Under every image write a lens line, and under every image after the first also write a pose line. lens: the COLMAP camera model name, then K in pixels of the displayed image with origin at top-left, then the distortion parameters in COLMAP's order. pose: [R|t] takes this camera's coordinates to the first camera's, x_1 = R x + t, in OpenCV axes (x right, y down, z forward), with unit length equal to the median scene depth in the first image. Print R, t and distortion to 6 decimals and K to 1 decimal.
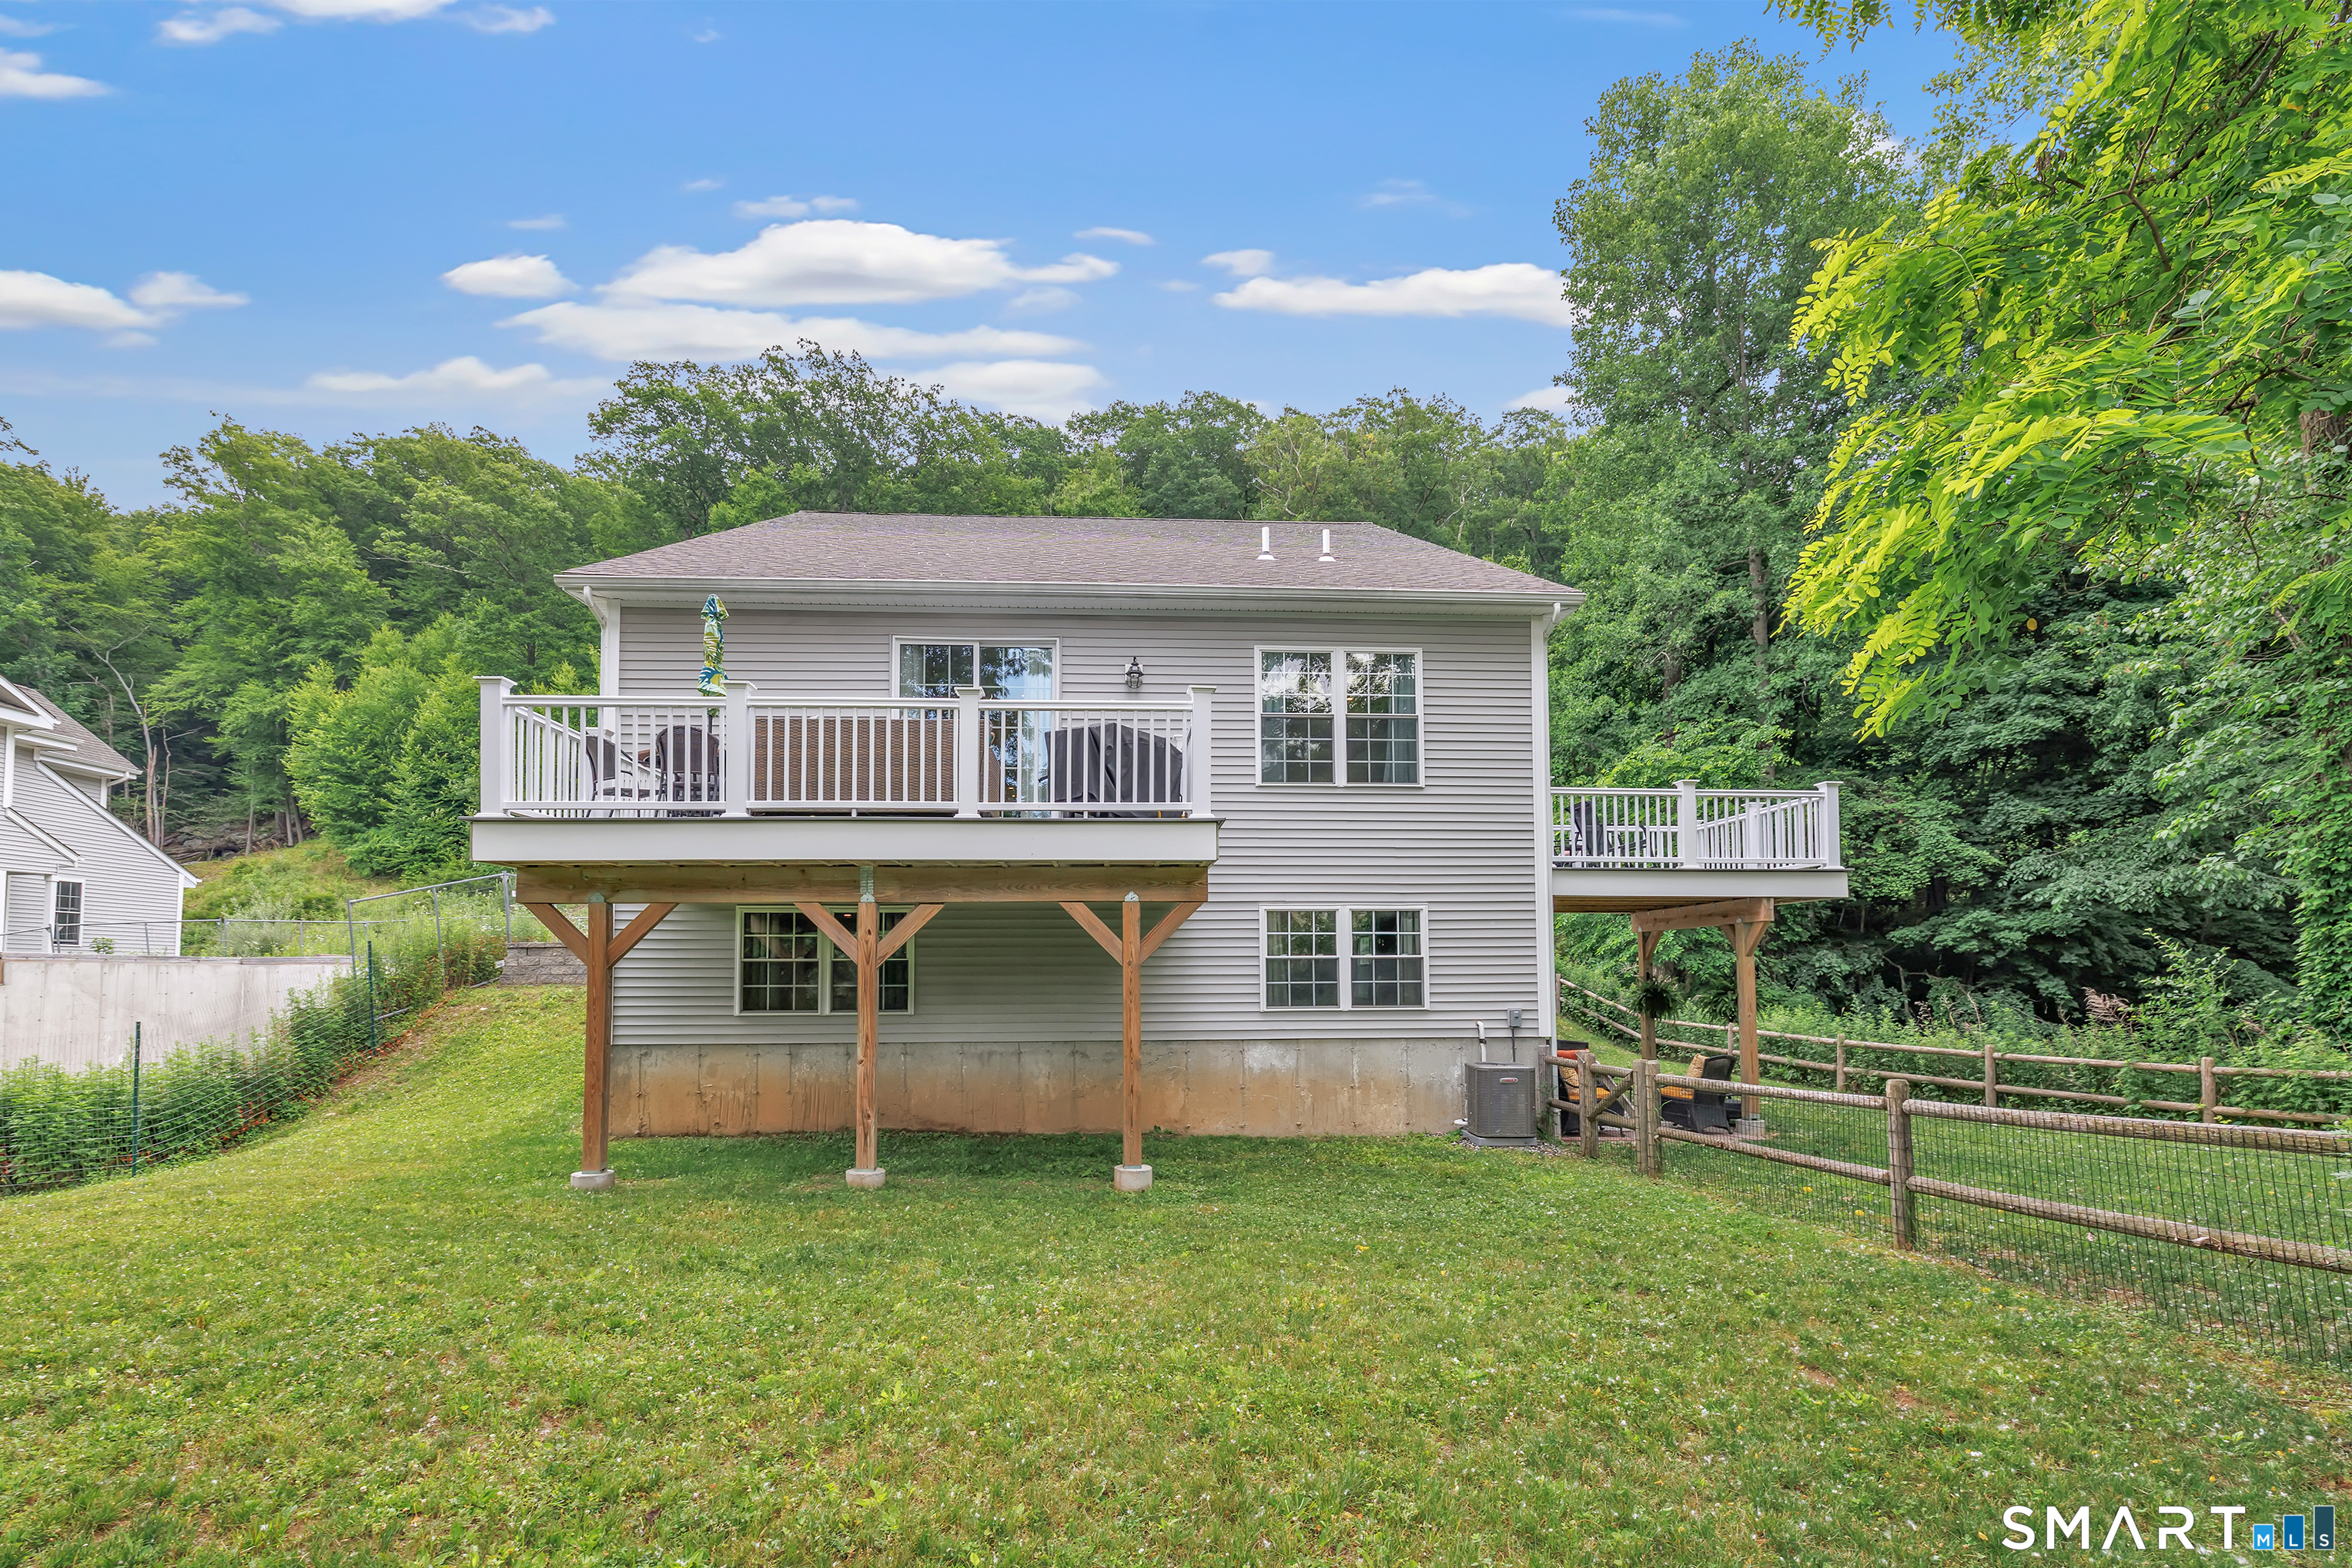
lens RADIAL K [[1068.2, 0, 1217.6], [0, 1068.2, 921.7], [0, 0, 1]] dist [0.001158, 0.000455]
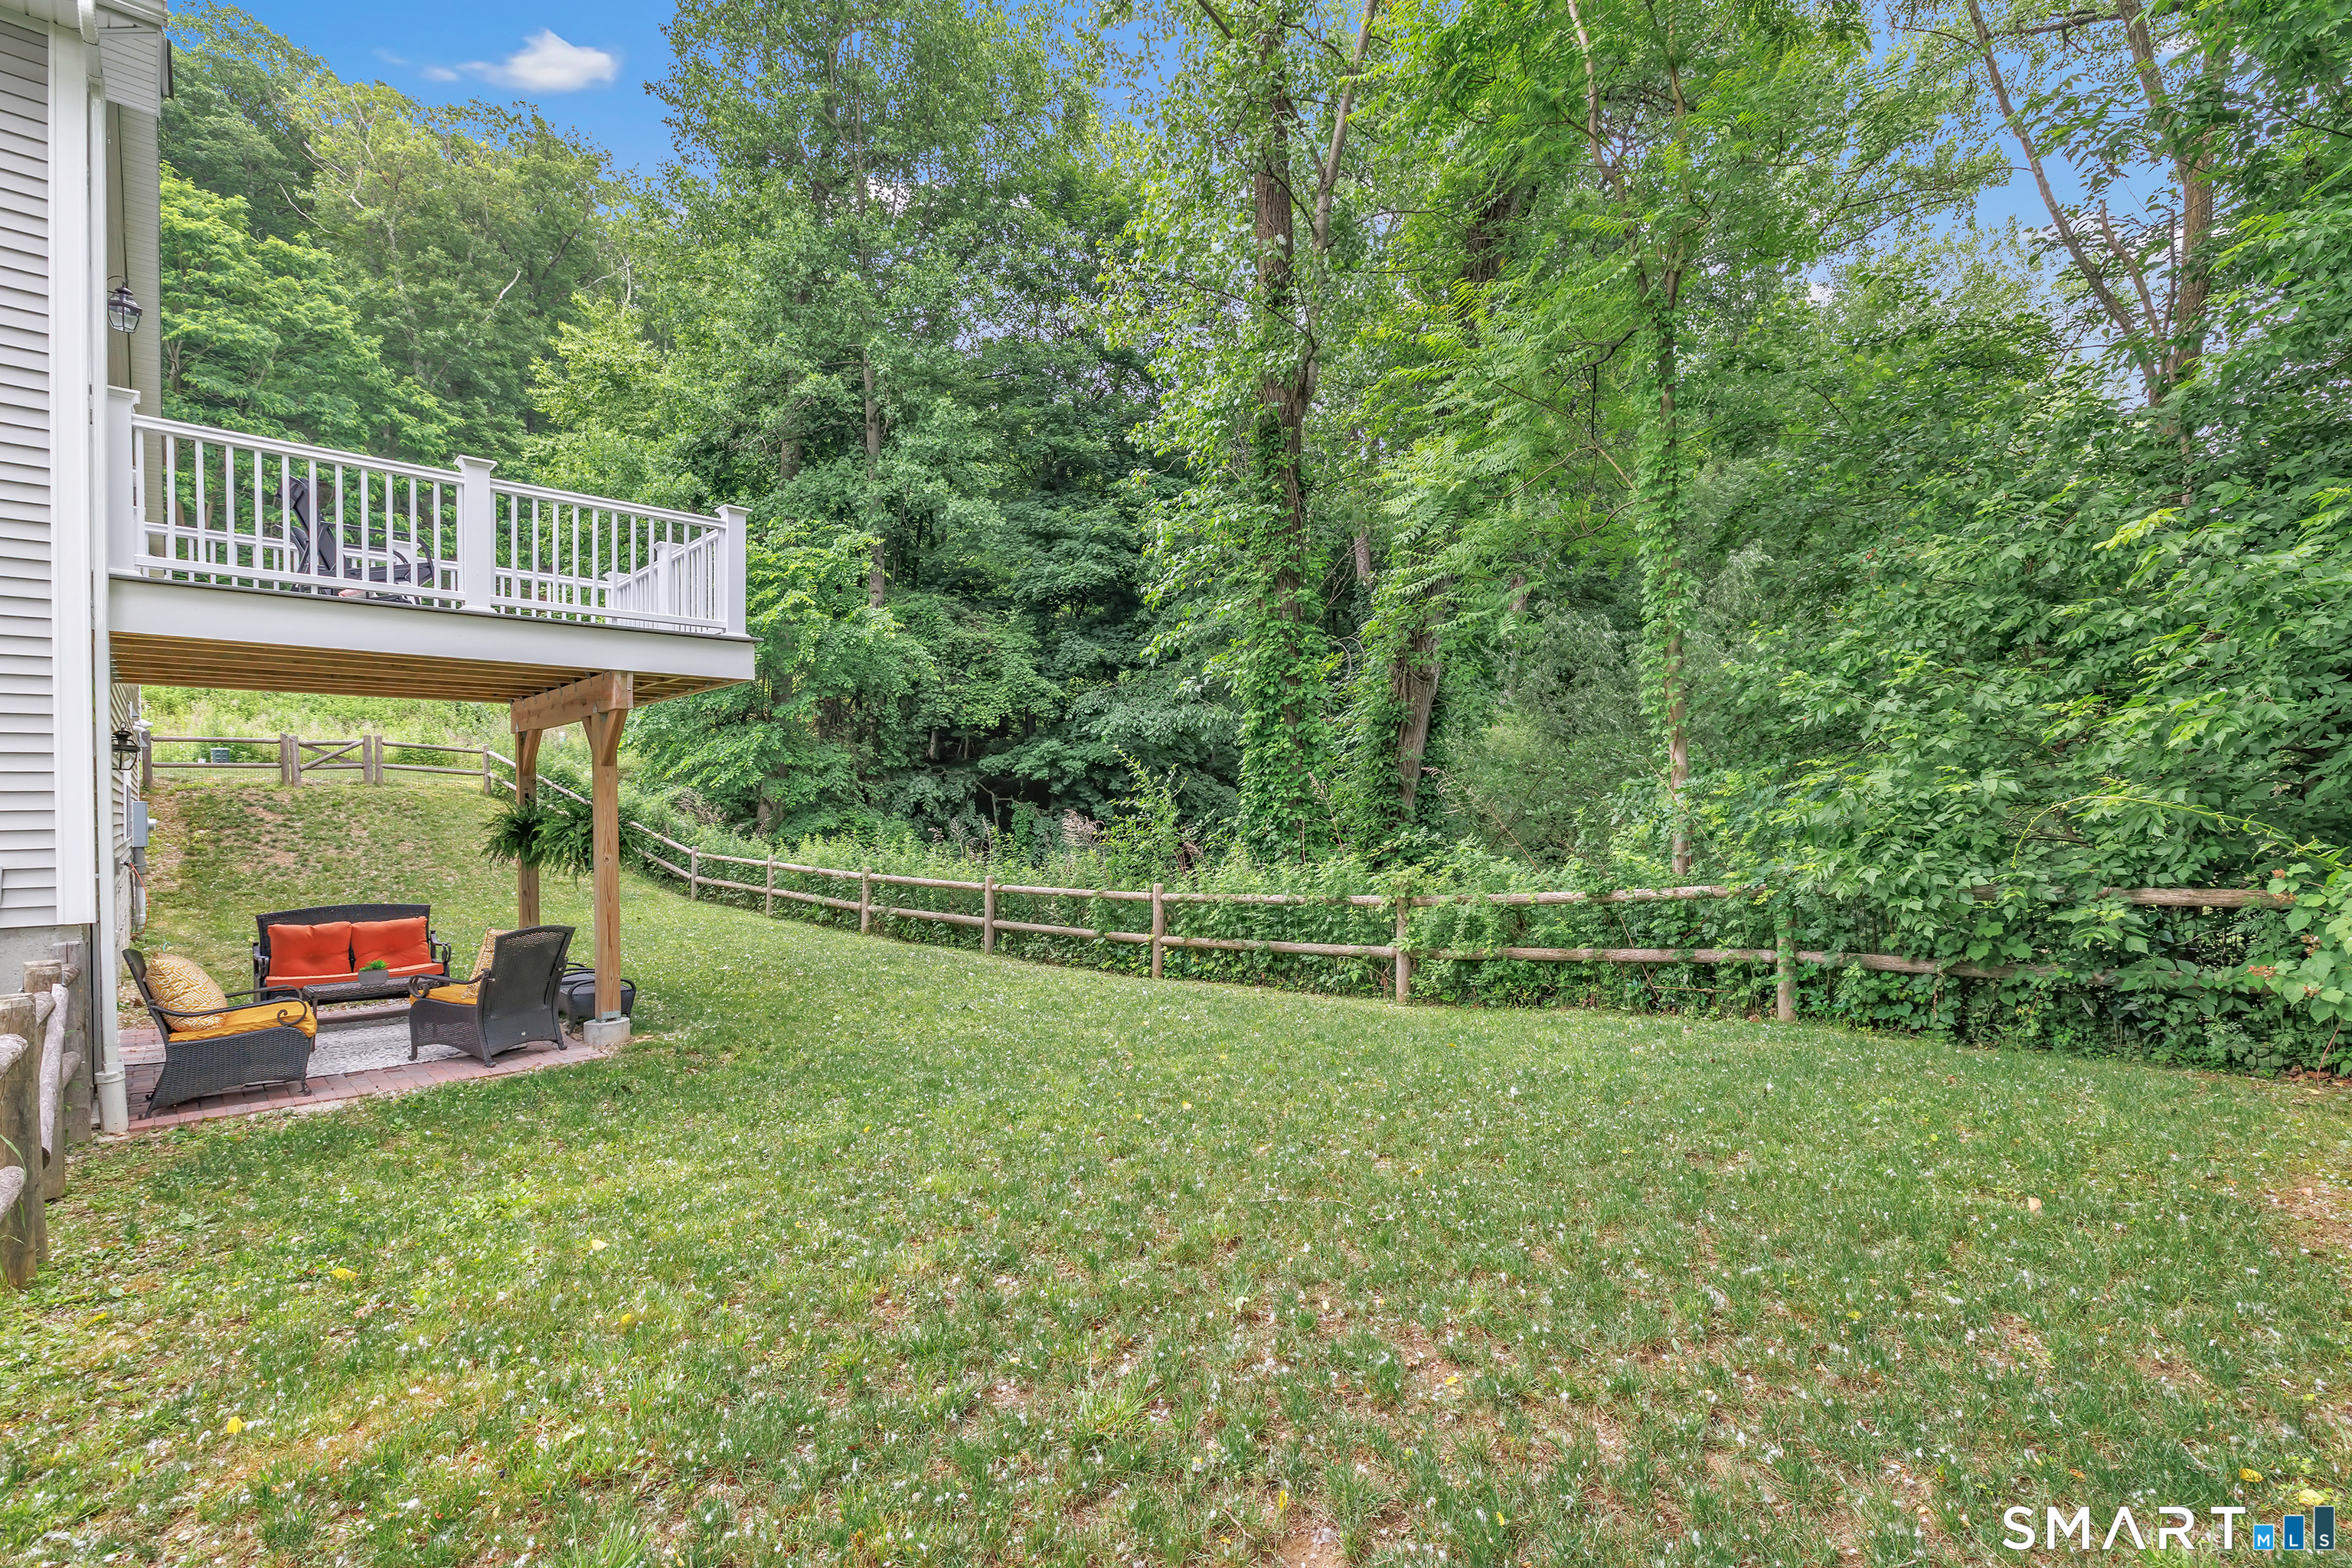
lens RADIAL K [[1068.2, 0, 1173.2], [0, 1068.2, 791.2], [0, 0, 1]] dist [0.001158, 0.000455]
pose [[0.766445, 0.002559, 0.642305, 0.129921], [-0.026338, 0.999276, 0.027448, 0.008353], [-0.641770, -0.037954, 0.765958, 0.109857]]
